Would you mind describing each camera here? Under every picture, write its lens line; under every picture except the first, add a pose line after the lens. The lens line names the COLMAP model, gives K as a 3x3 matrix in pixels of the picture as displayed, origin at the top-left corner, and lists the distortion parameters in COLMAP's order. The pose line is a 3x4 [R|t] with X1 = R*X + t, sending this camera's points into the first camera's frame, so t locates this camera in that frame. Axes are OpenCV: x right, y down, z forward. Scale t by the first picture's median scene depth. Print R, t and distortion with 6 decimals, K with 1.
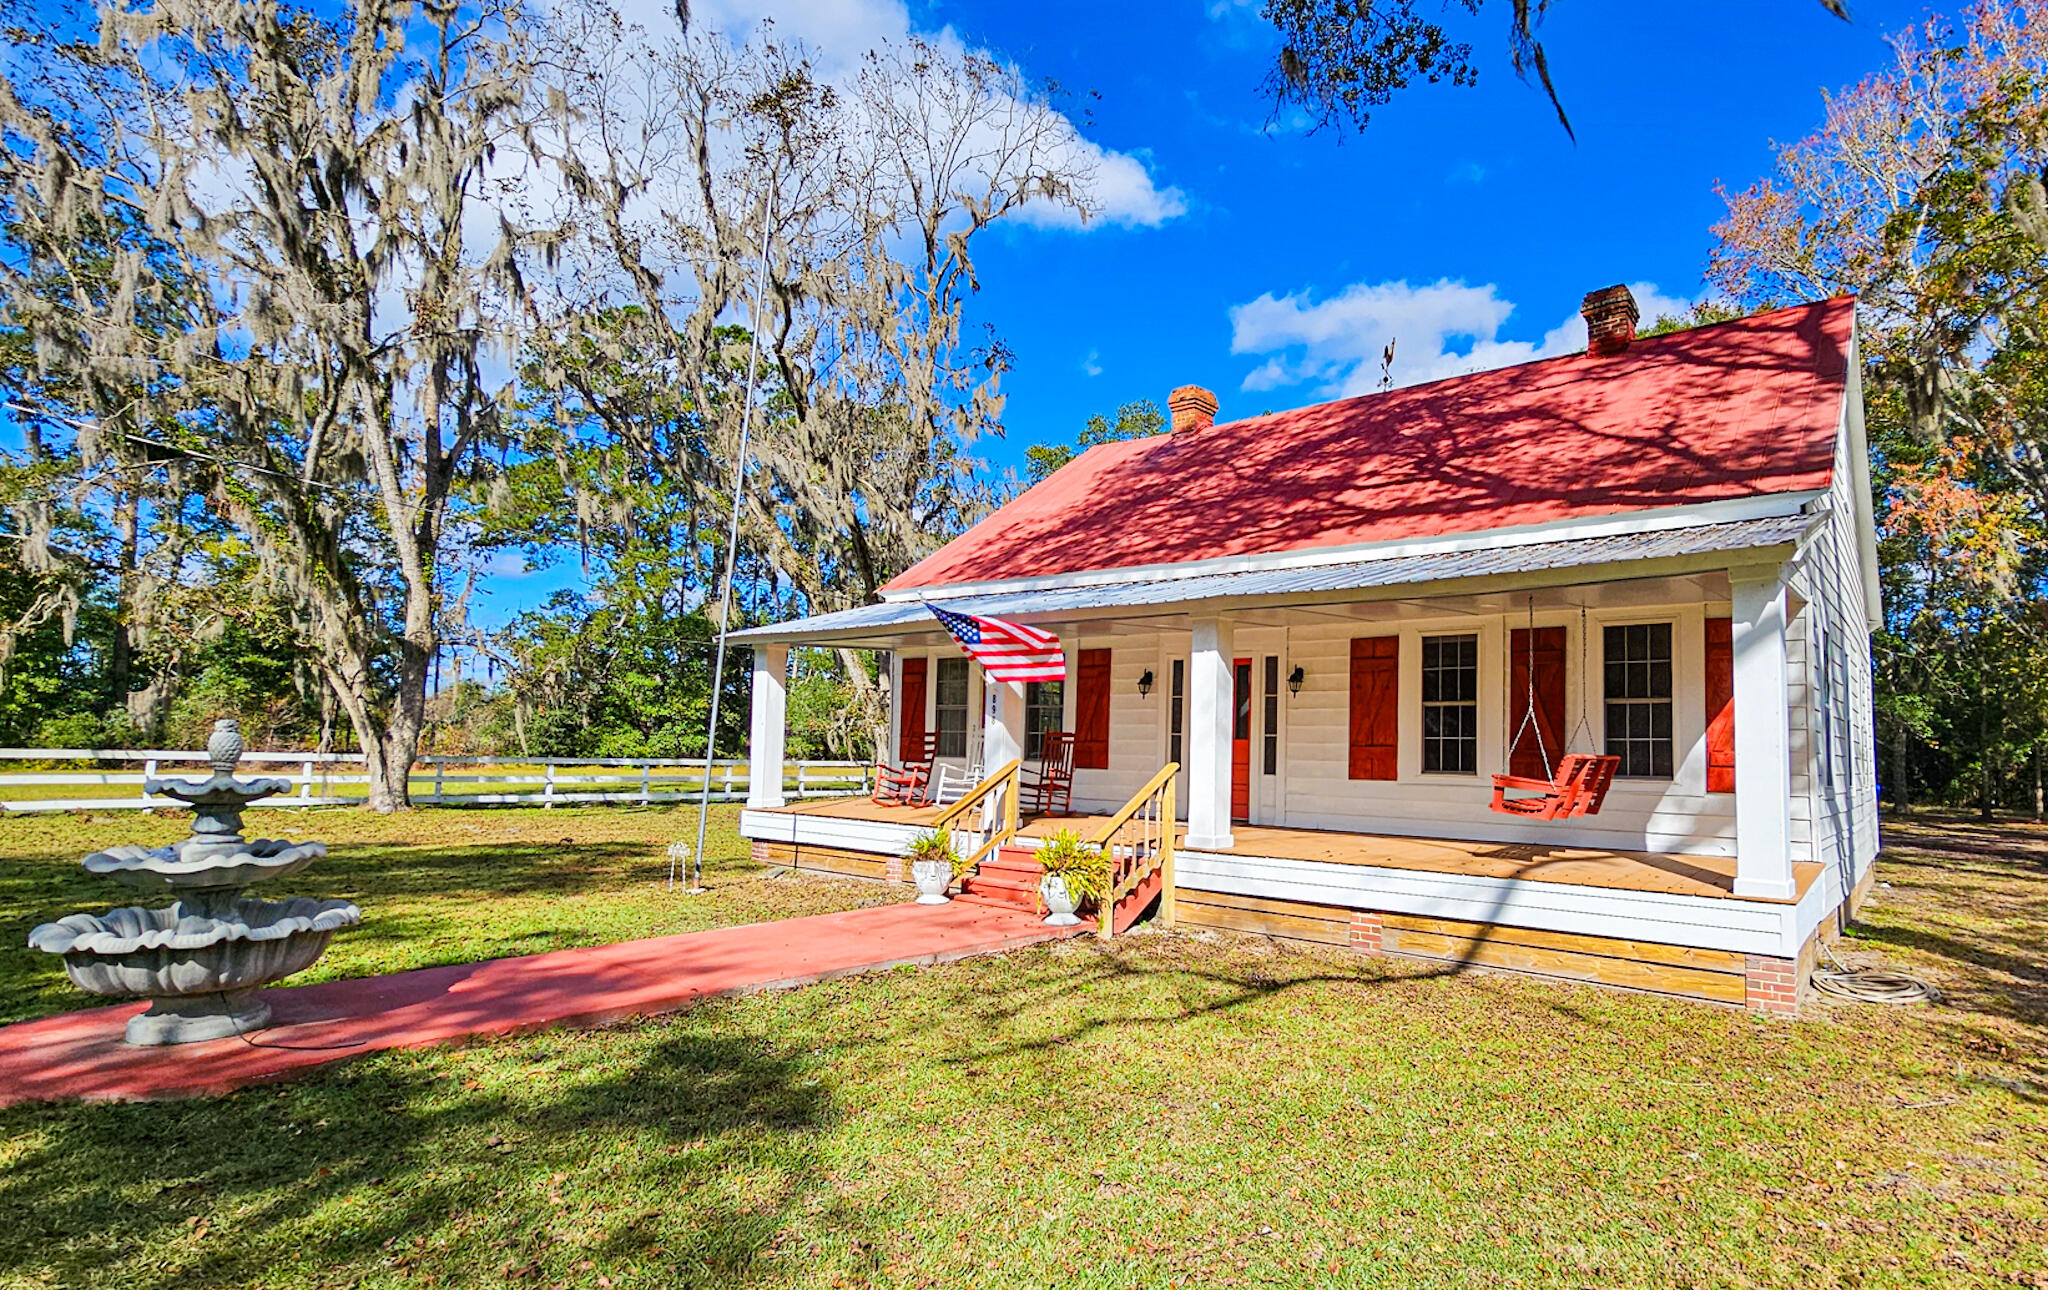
lens RADIAL K [[1061.8, 0, 1033.2], [0, 1061.8, 656.7], [0, 0, 1]] dist [0.000855, -0.000758]
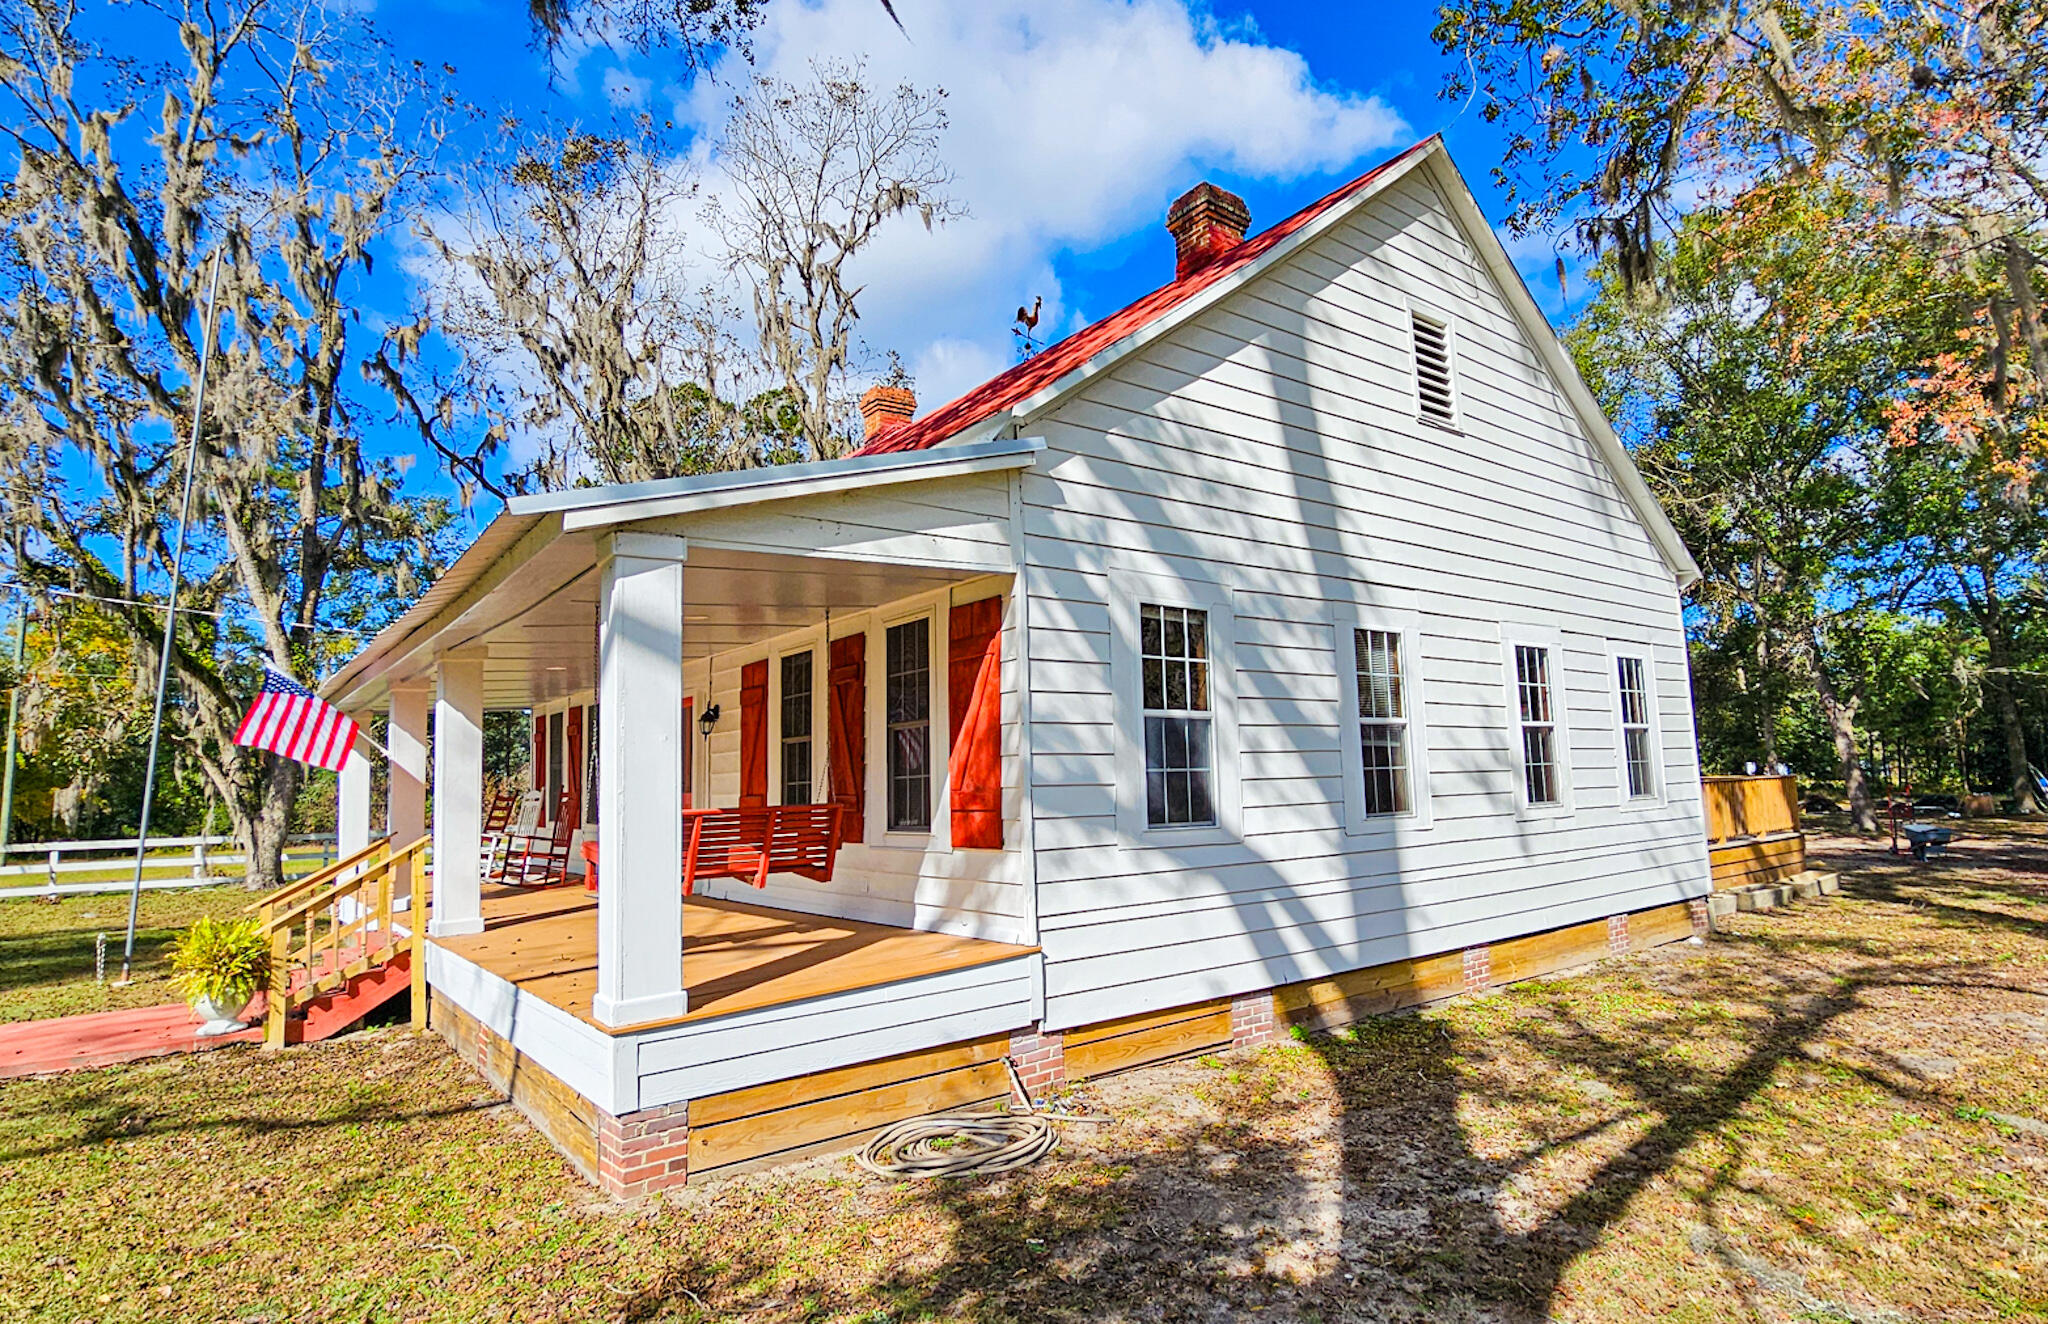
lens RADIAL K [[1067.7, 0, 1020.2], [0, 1067.7, 654.3], [0, 0, 1]] dist [0.000008, -0.000327]
pose [[0.967717, -0.084818, -0.237339, 0.403745], [0.077440, 0.996184, -0.040255, 0.013843], [0.239848, 0.020576, 0.970592, 0.141463]]
